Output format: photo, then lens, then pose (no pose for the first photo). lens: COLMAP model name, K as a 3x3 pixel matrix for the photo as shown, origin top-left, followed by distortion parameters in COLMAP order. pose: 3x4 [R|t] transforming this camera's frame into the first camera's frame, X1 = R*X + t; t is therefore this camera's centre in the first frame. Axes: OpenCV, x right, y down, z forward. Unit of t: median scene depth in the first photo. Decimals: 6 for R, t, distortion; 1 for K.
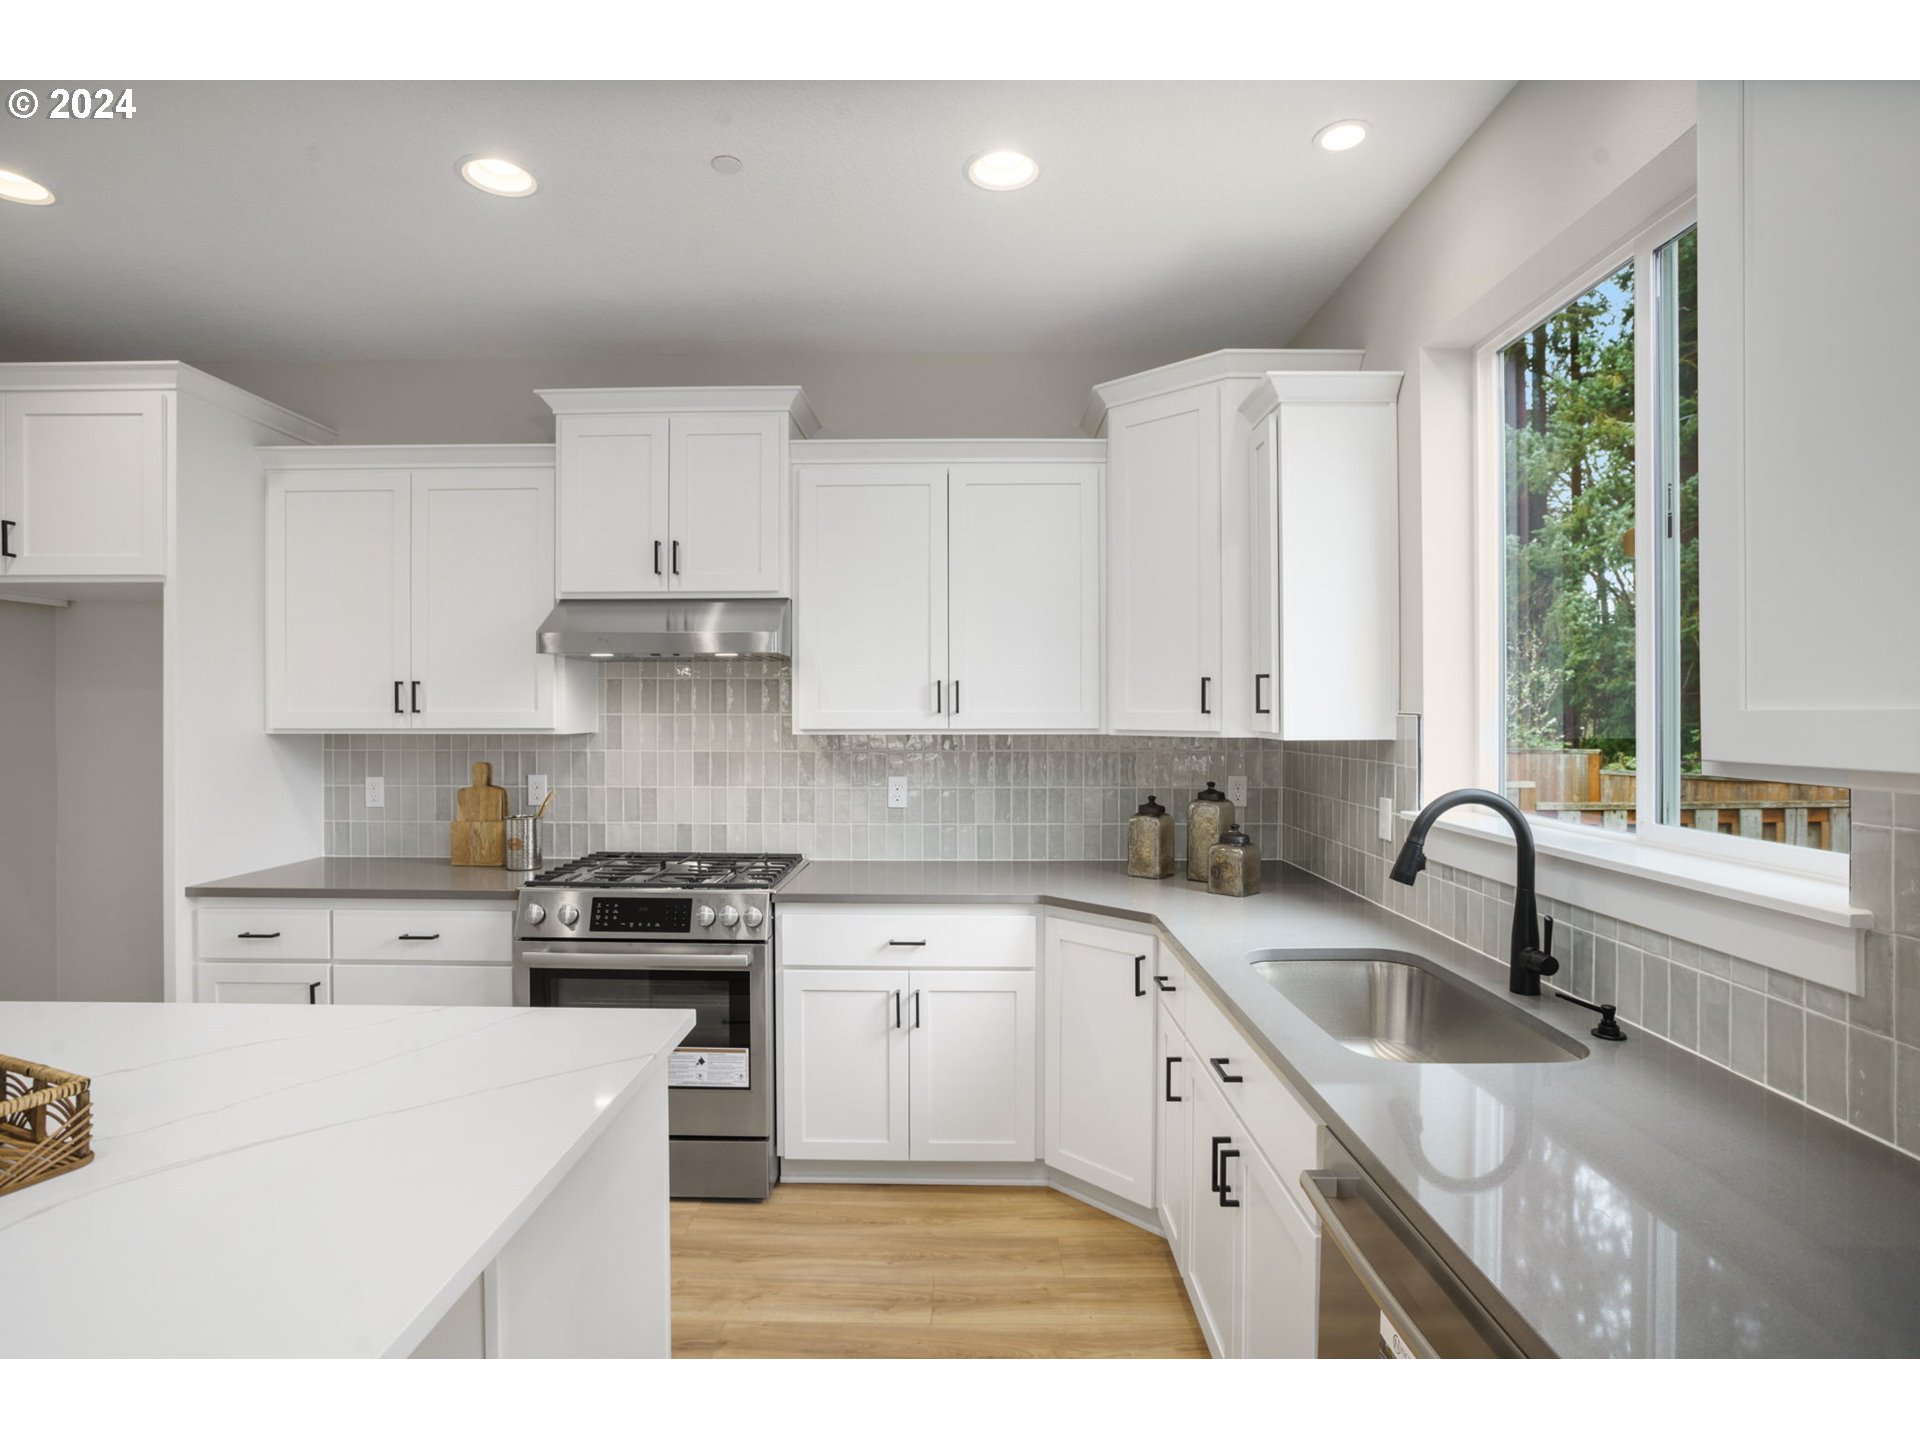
lens RADIAL K [[1018.6, 0, 977.5], [0, 1018.6, 714.6], [0, 0, 1]] dist [-0.038930, 0.006805]
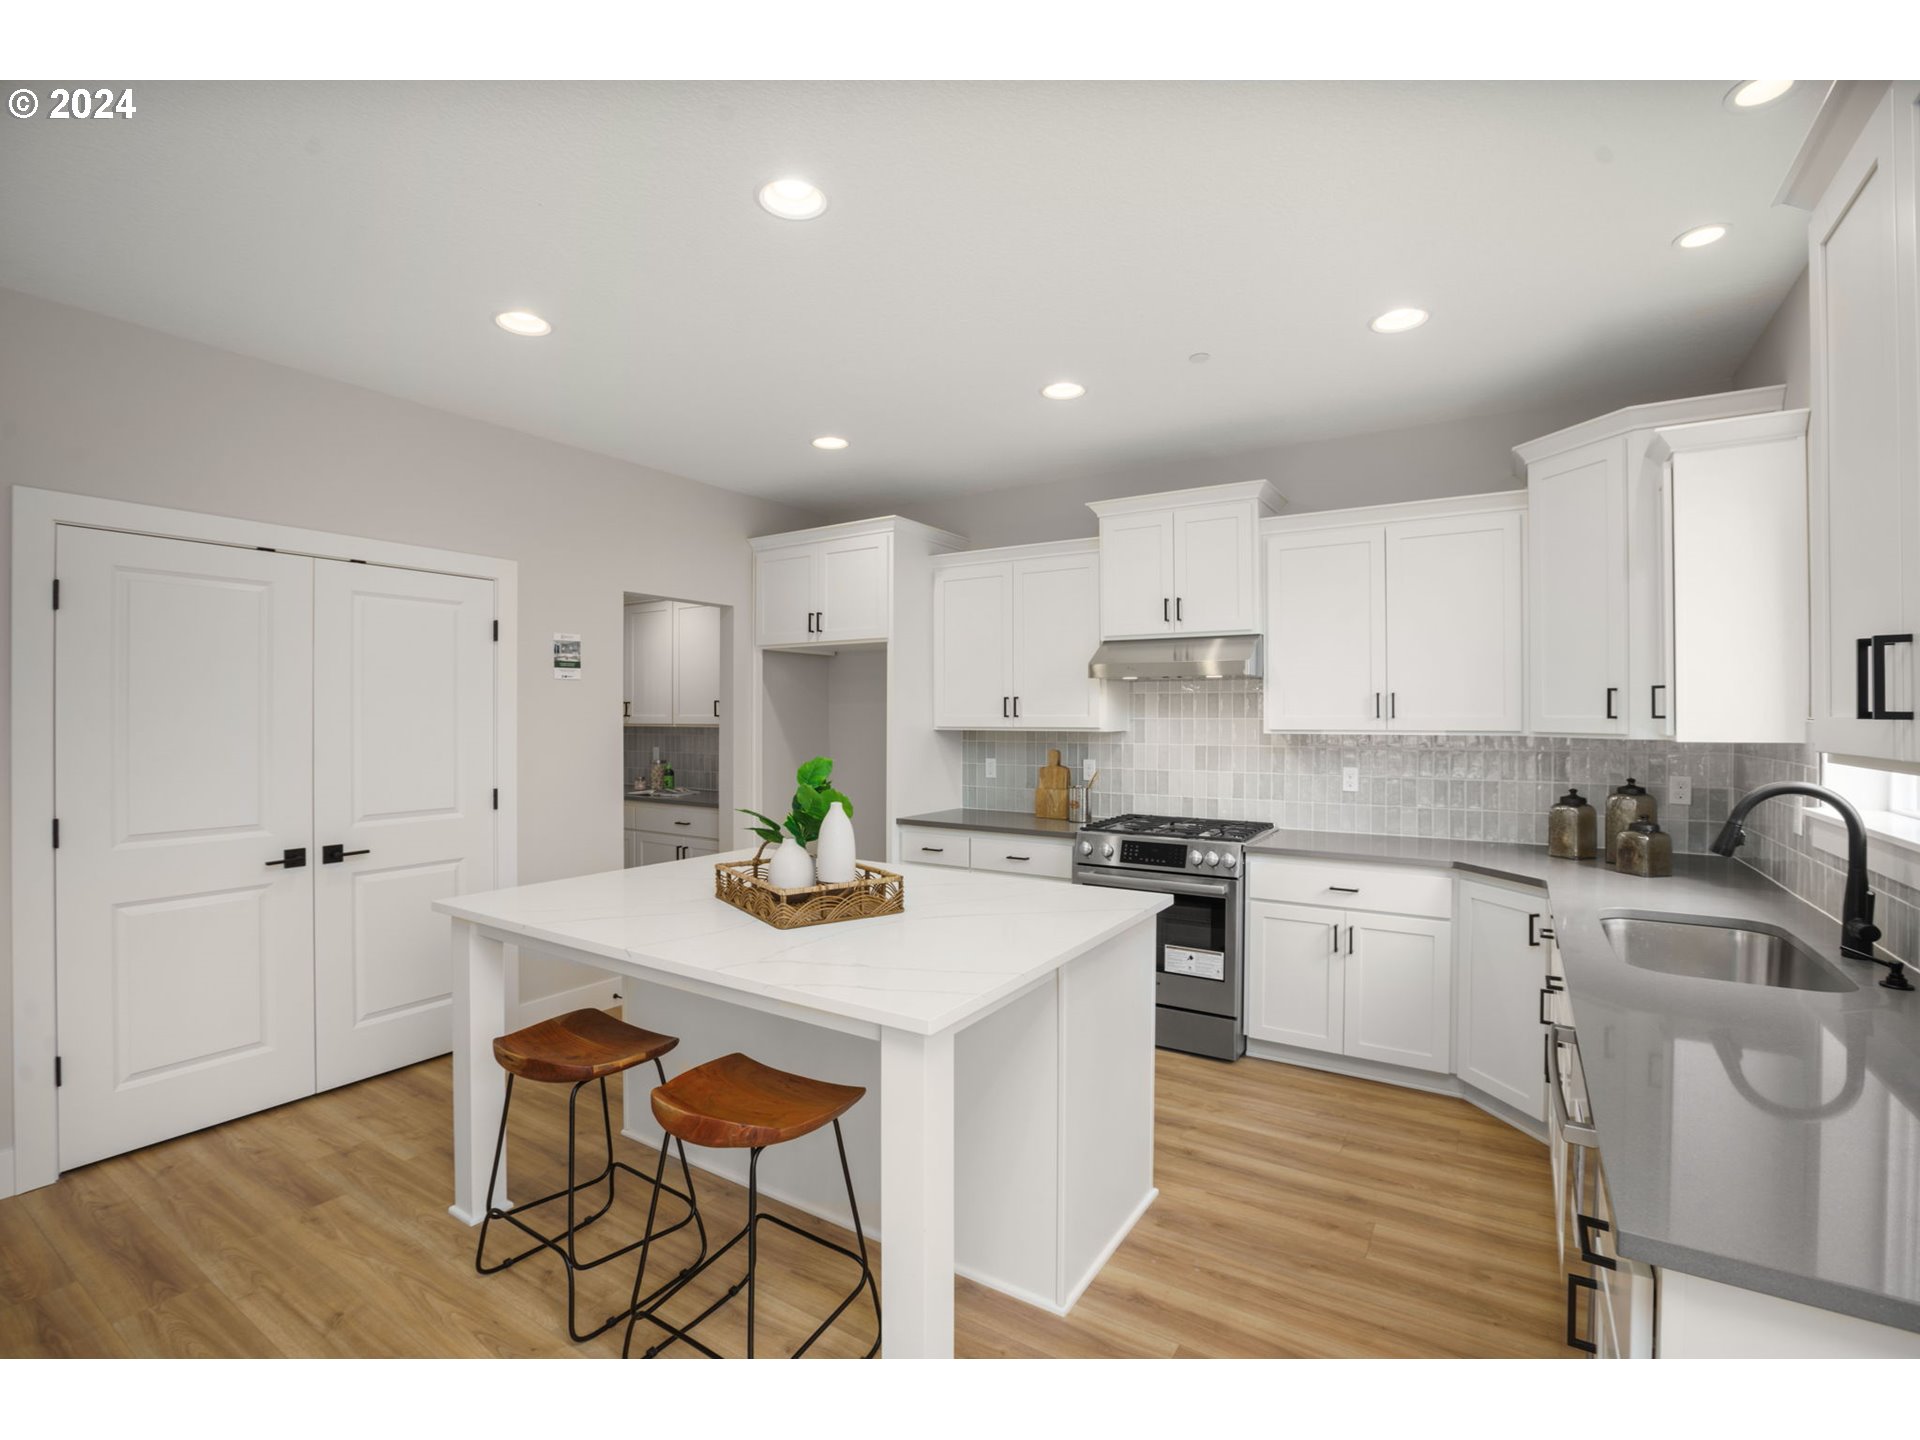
lens RADIAL K [[899.6, 0, 960.1], [0, 899.6, 723.3], [0, 0, 1]] dist [-0.030509, 0.000750]
pose [[0.846060, 0.005063, -0.533064, 0.127277], [-0.003310, 0.999986, 0.004245, 0.002270], [0.533078, -0.001827, 0.846064, -0.257941]]
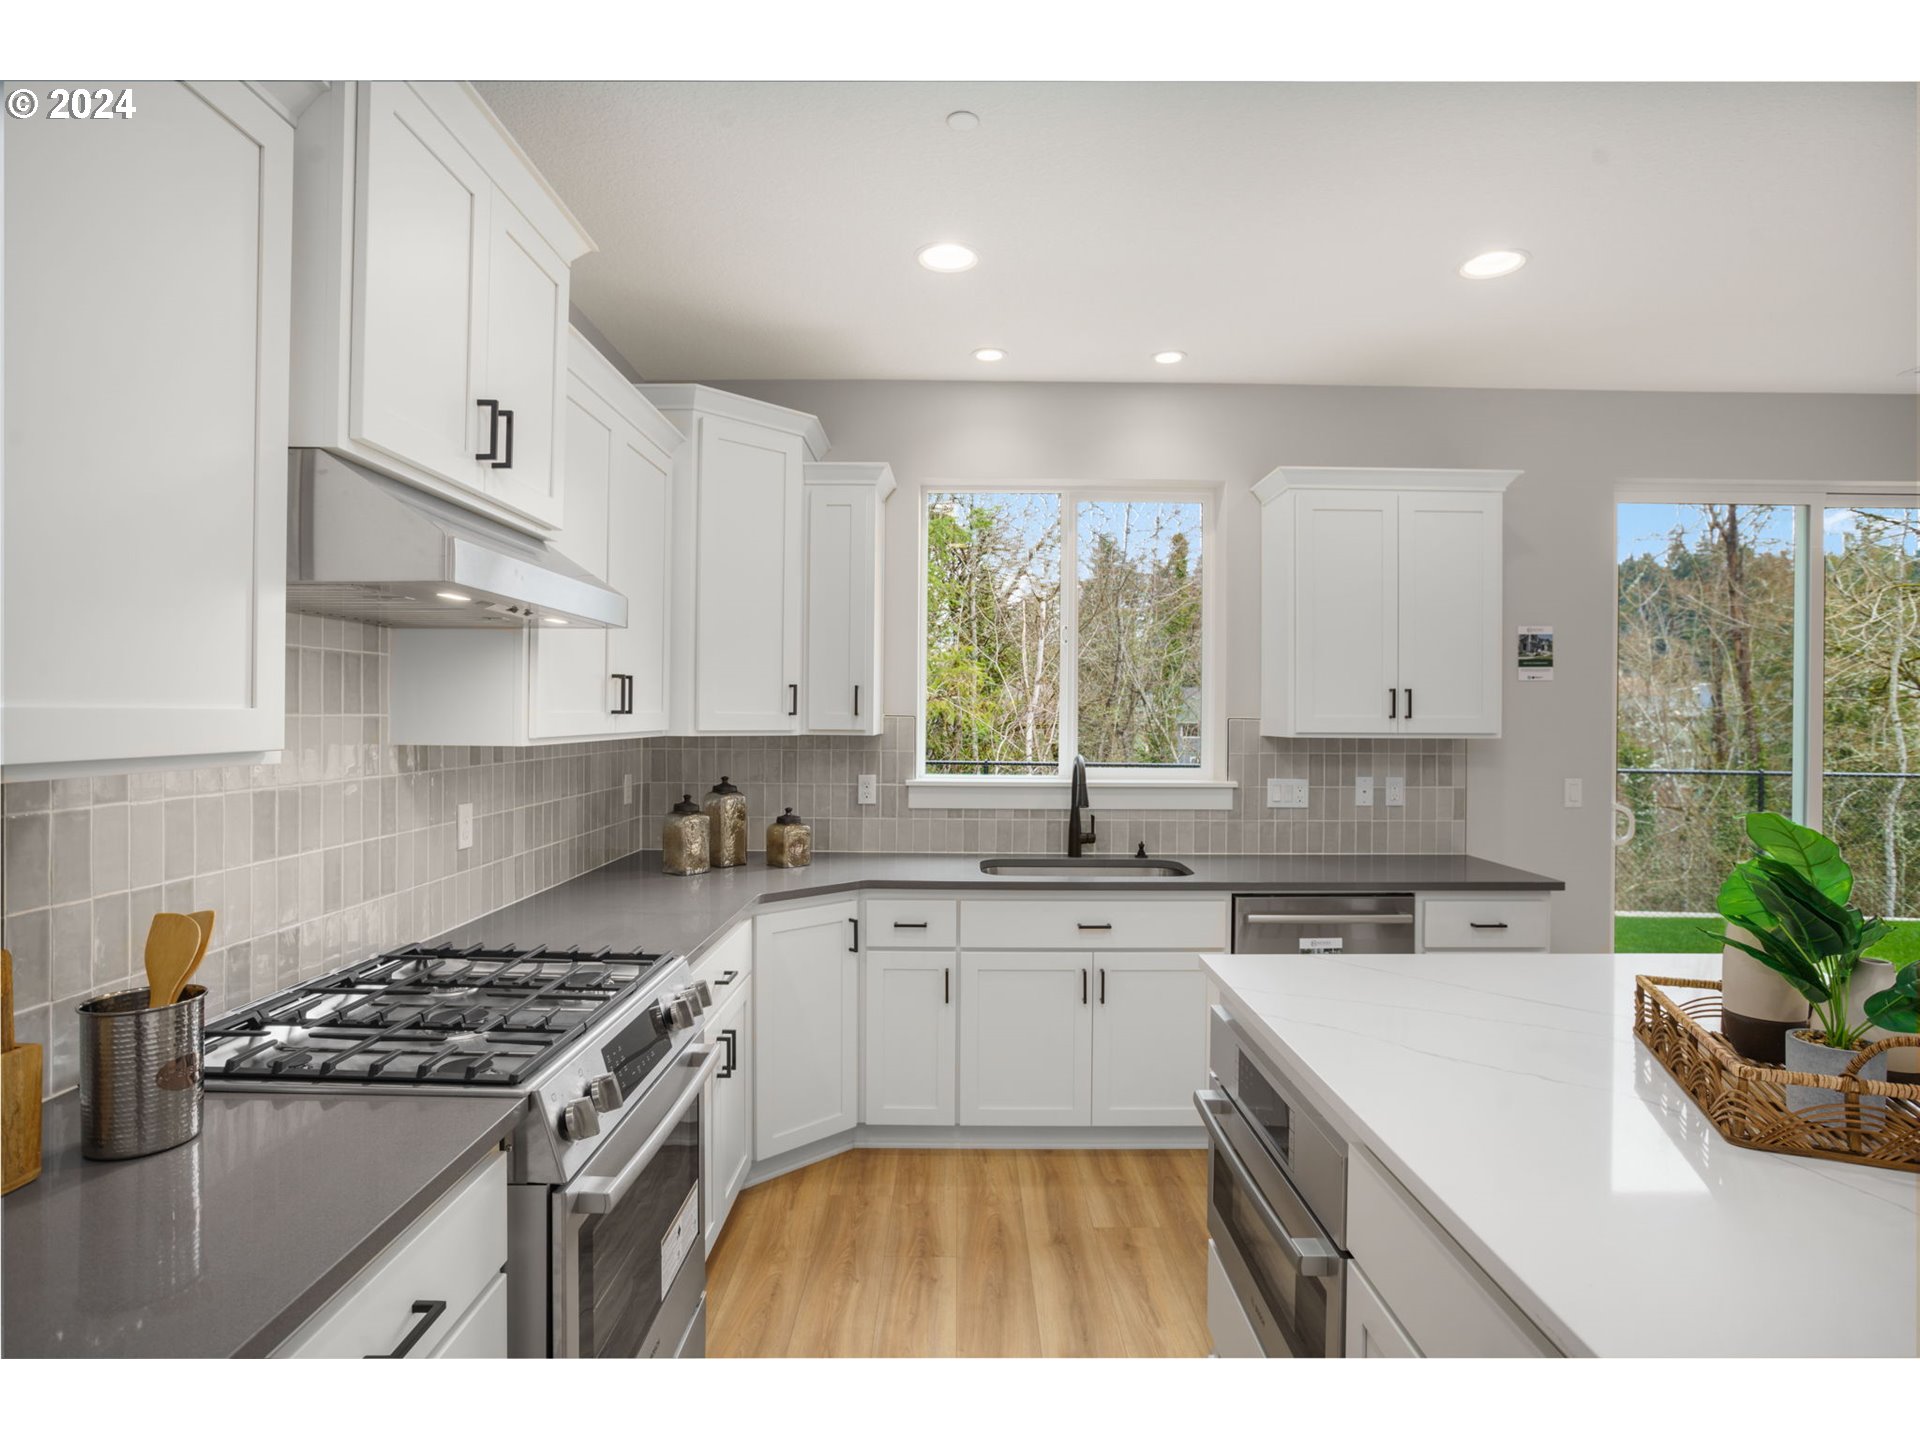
lens RADIAL K [[1018.6, 0, 922.8], [0, 1018.6, 718.9], [0, 0, 1]] dist [-0.038930, 0.006805]
pose [[-0.007434, -0.002392, 0.999970, -0.926954], [-0.002498, 0.999994, 0.002374, -0.000574], [-0.999969, -0.002480, -0.007440, 0.828497]]
